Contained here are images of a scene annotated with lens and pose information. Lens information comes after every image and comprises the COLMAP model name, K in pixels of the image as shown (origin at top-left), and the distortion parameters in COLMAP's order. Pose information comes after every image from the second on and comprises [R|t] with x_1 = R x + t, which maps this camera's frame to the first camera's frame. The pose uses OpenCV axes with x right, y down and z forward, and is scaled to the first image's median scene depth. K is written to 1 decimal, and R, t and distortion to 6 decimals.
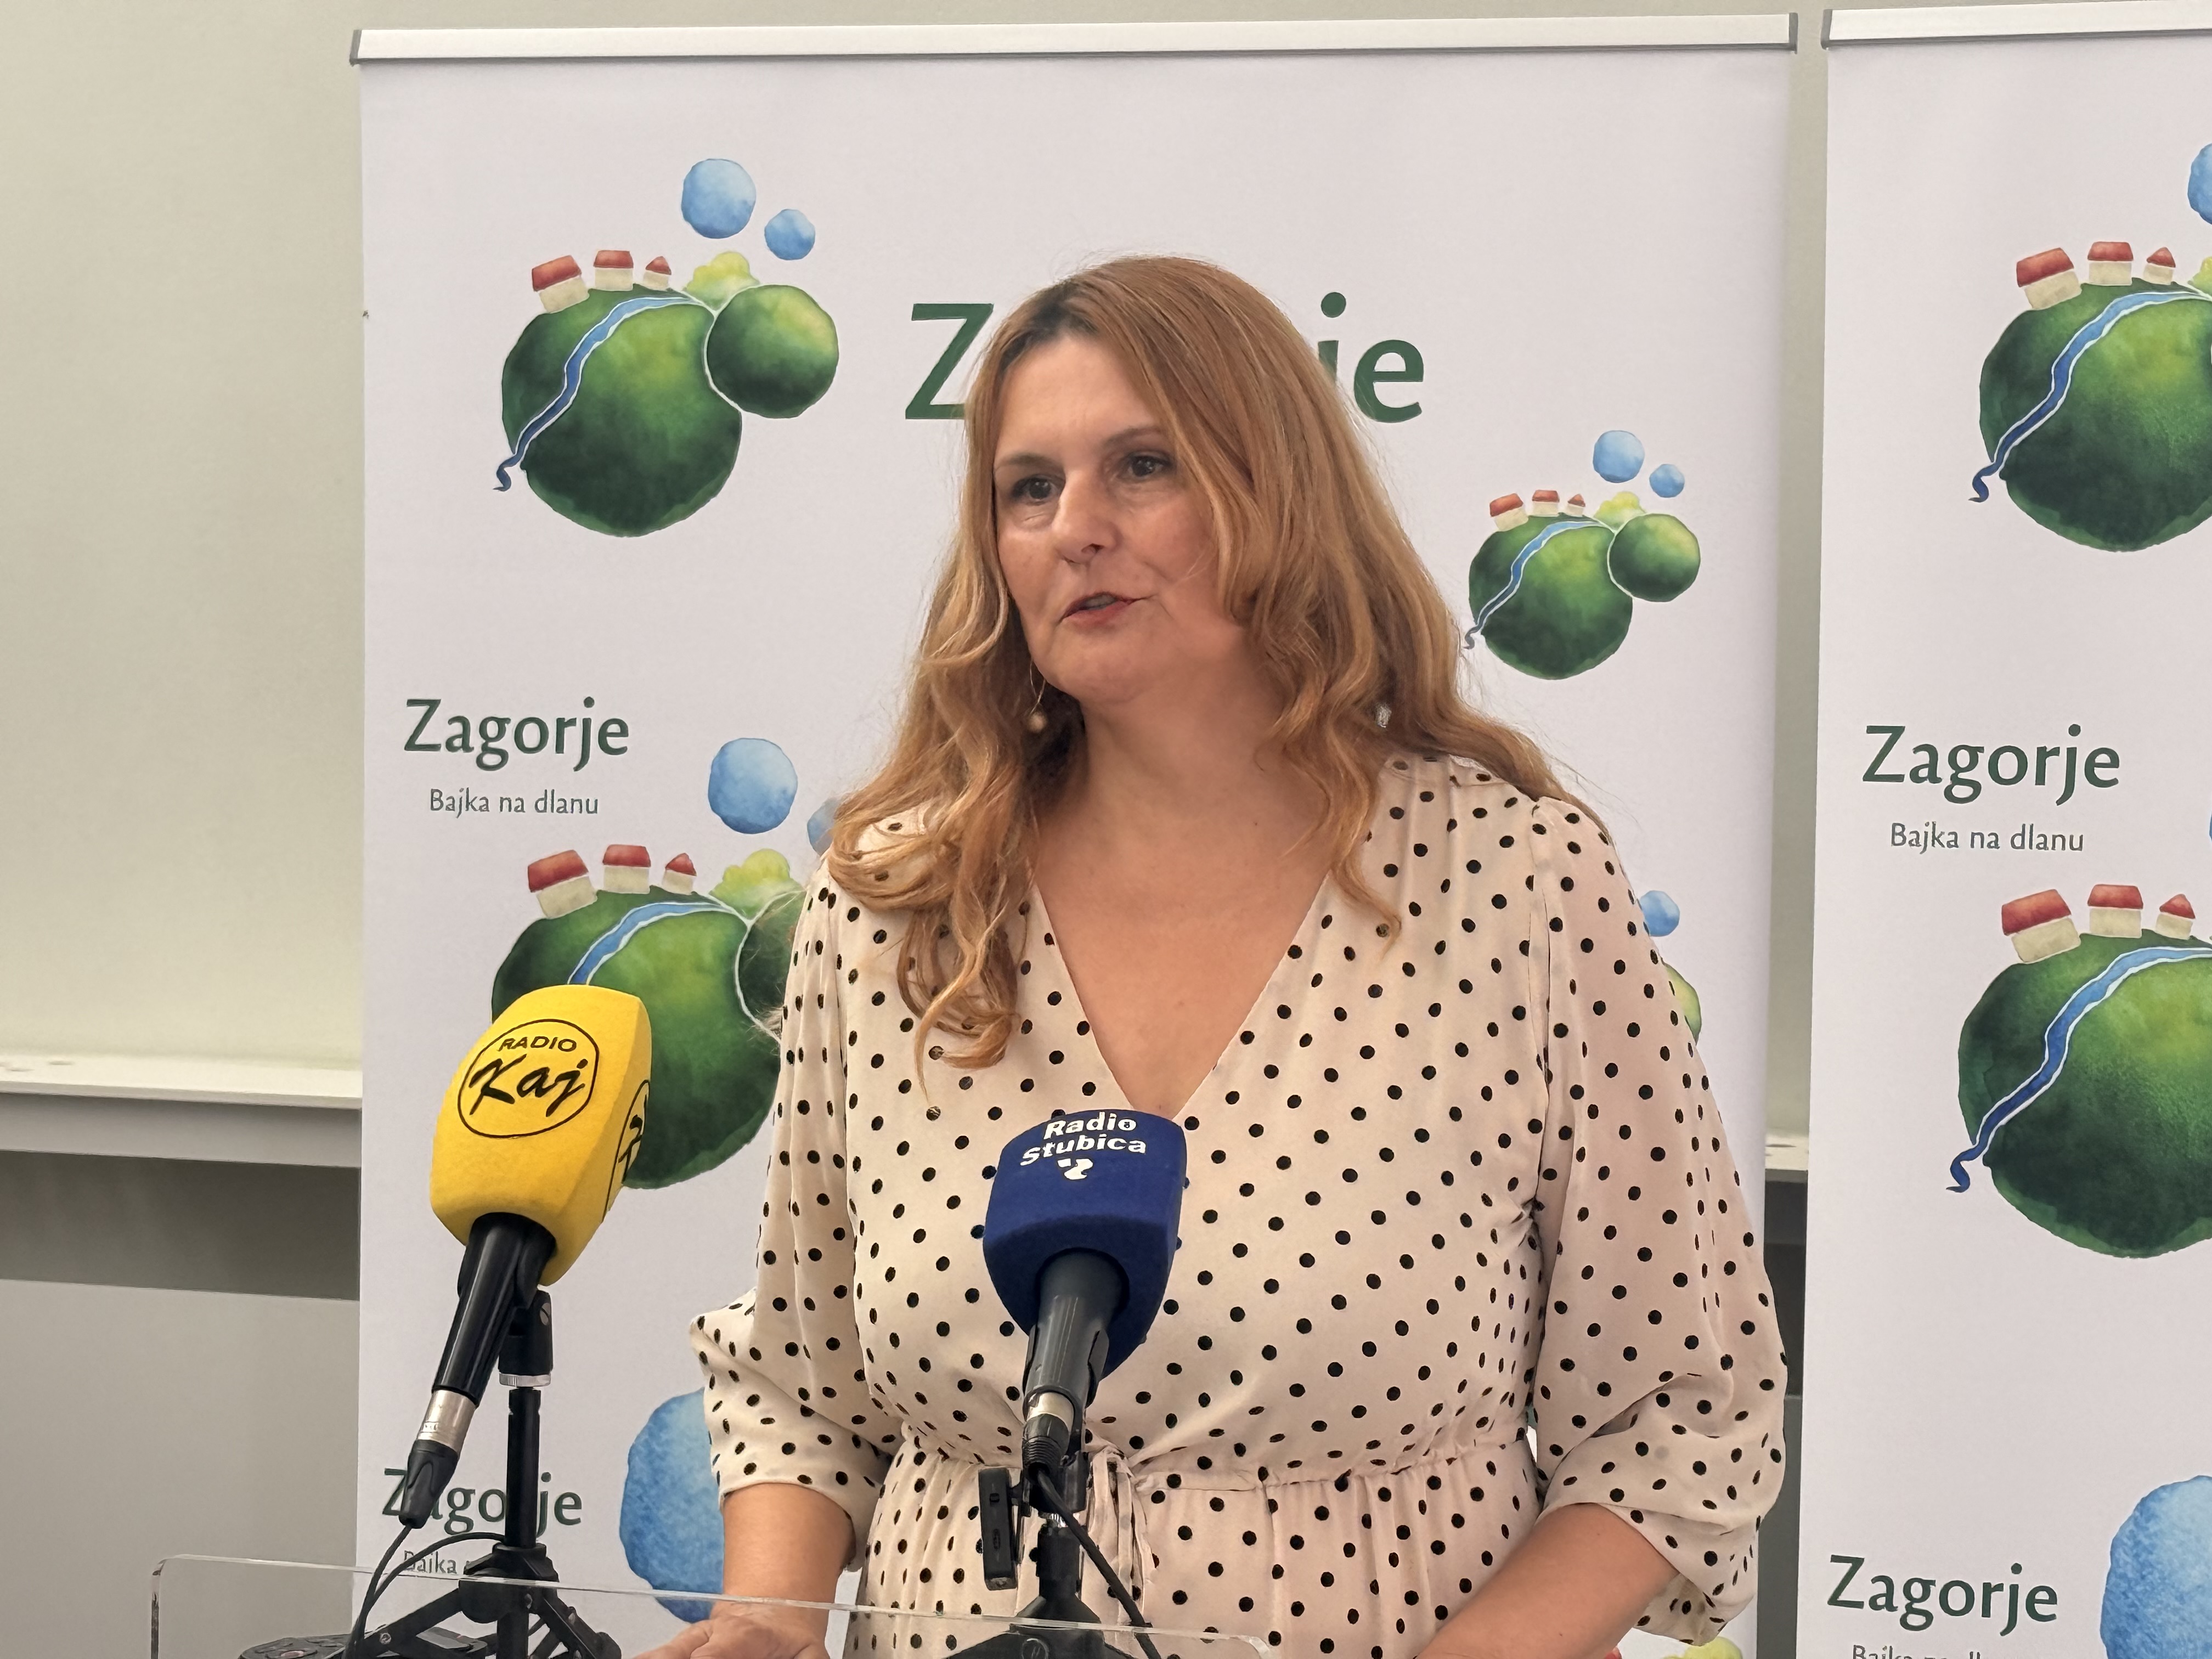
lens RADIAL K [[5954.2, 0, 1092.0], [0, 5954.2, 842.0], [0, 0, 1]] dist [0.127282, 0.000000]
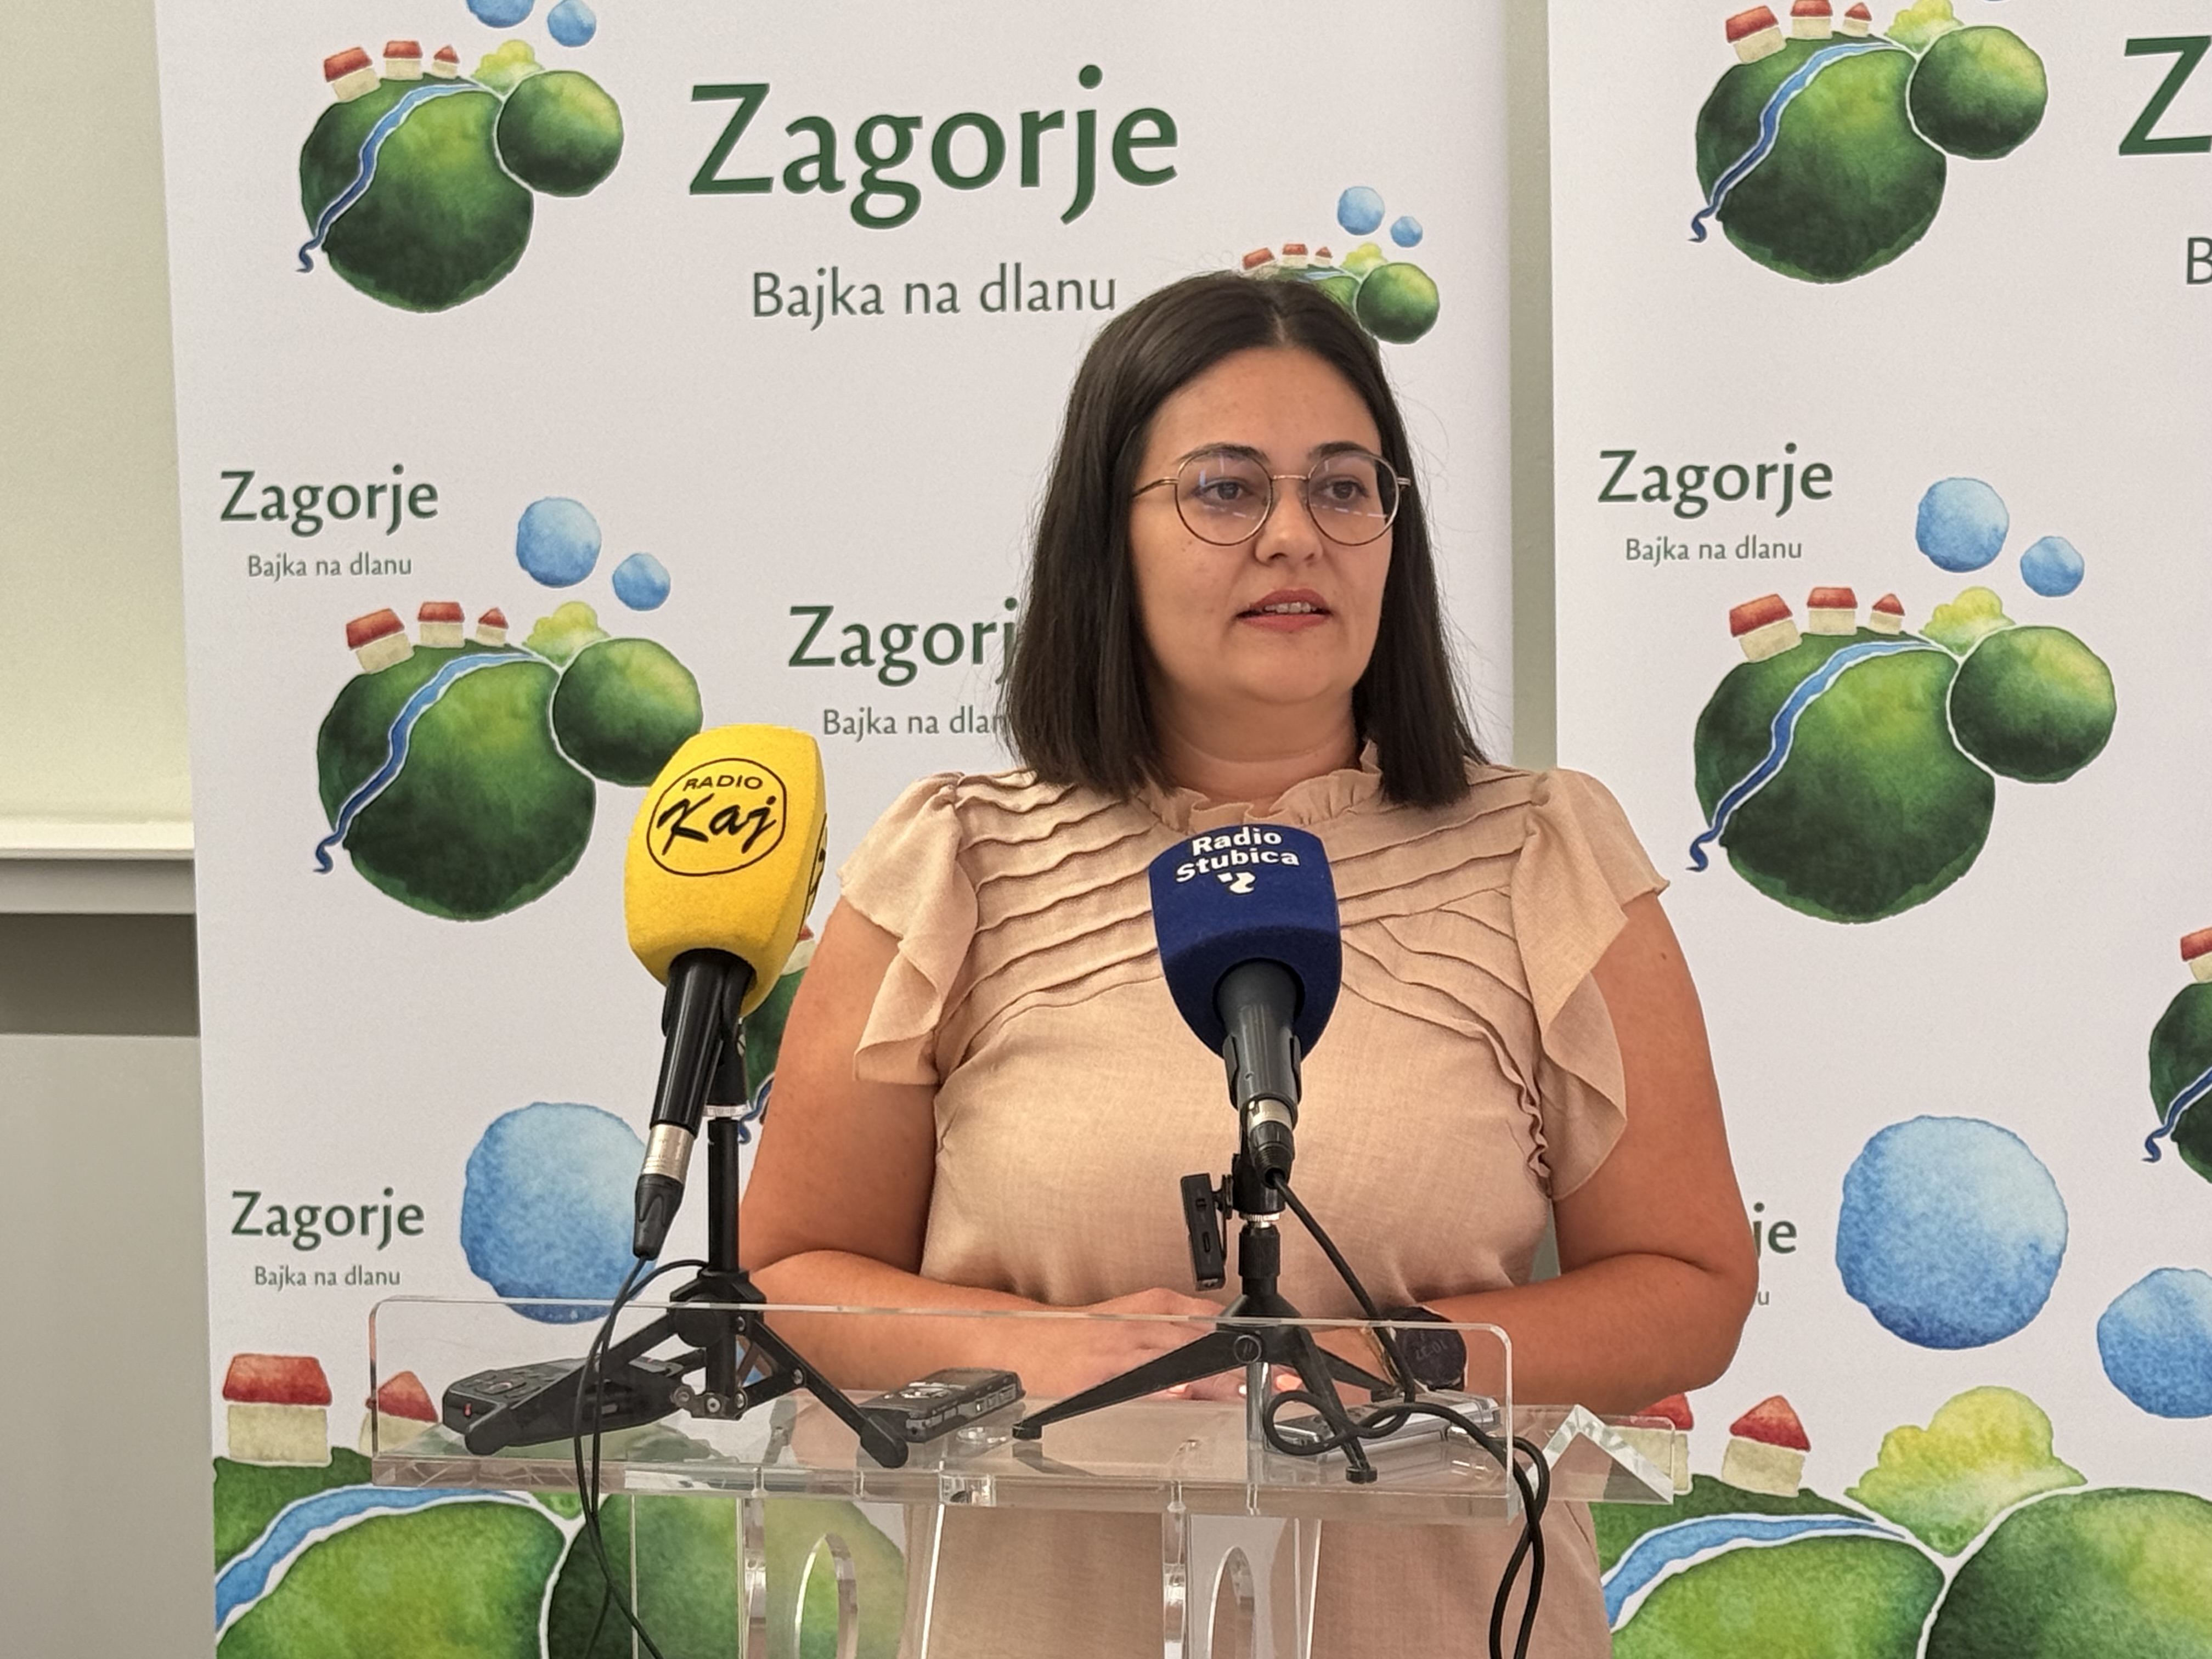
lens RADIAL K [[5186.2, 0, 1142.0], [0, 5186.2, 850.3], [0, 0, 1]] dist [0.150890, 0.000000]
pose [[0.991982, -0.042227, 0.119117, -0.071152], [0.036196, 0.997973, 0.052344, 0.000776], [-0.121086, -0.047613, 0.991499, 0.059799]]
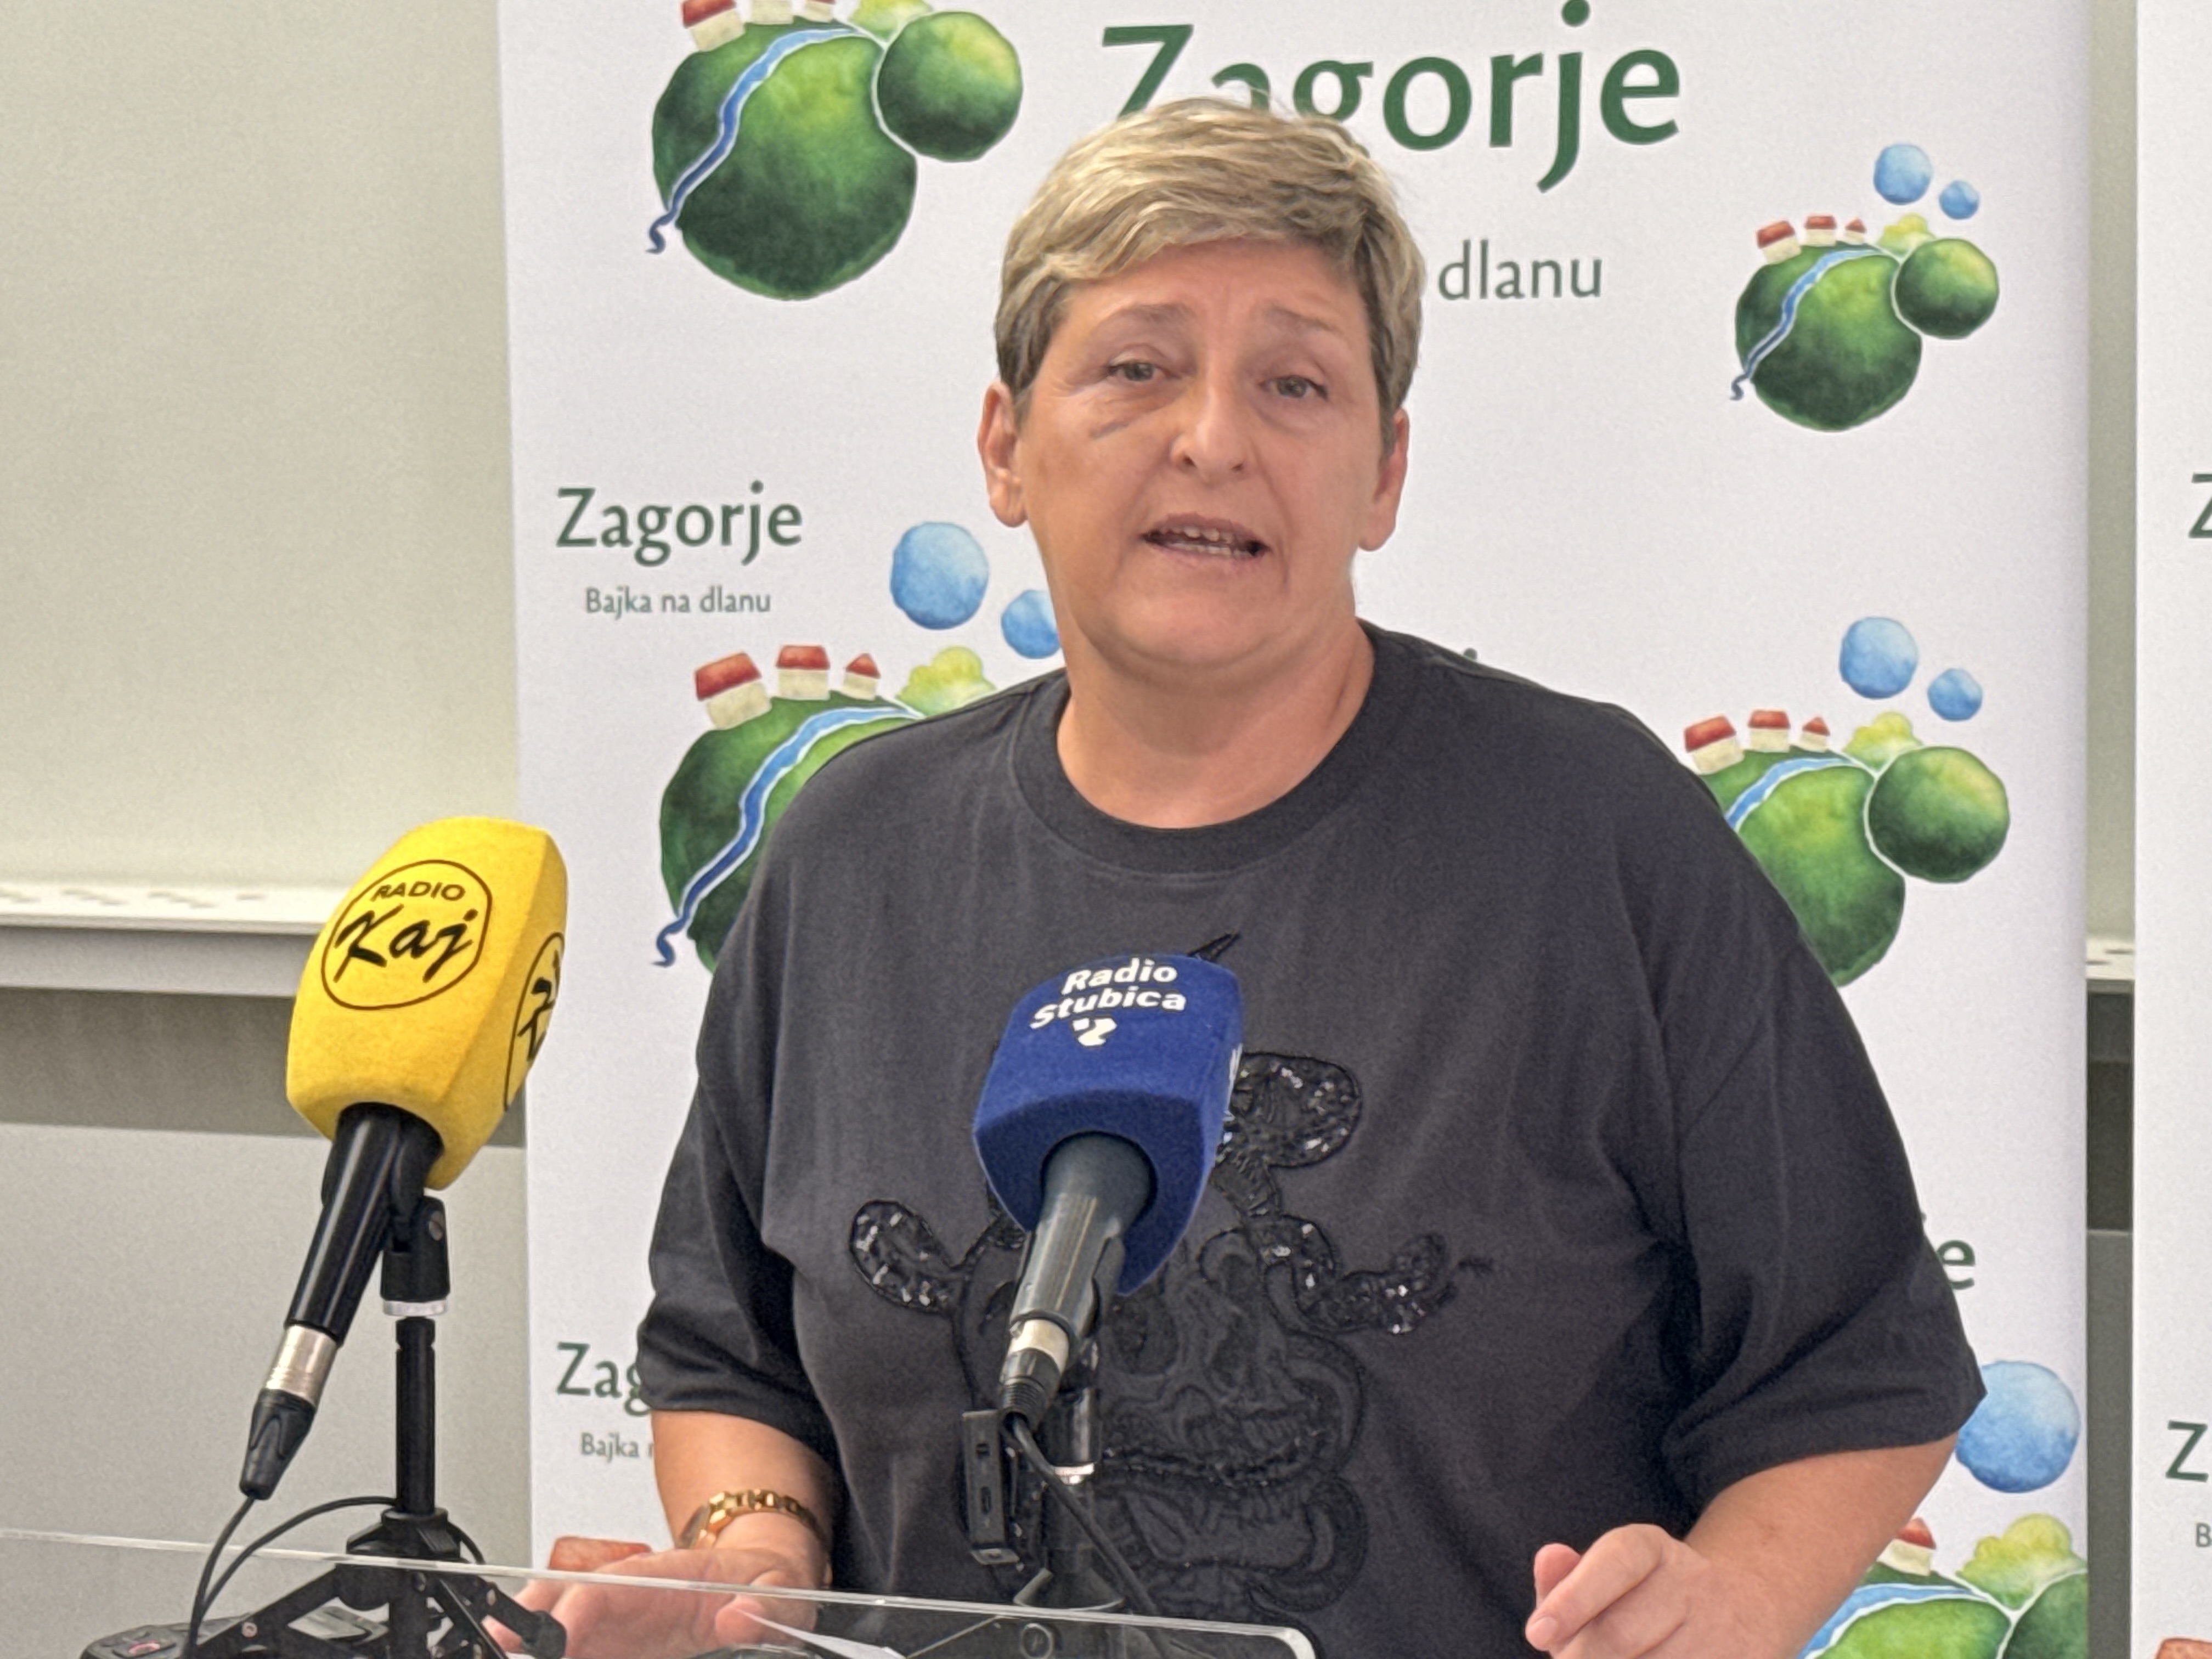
lens RADIAL K [[6016.5, 0, 1138.8], [0, 6016.5, 796.4], [0, 0, 1]] dist [0.136160, 0.000000]
pose [[0.997767, -0.022292, -0.062954, 0.030889], [0.023932, 0.999390, 0.025417, 0.001510], [0.062349, -0.026867, 0.997693, 0.107806]]
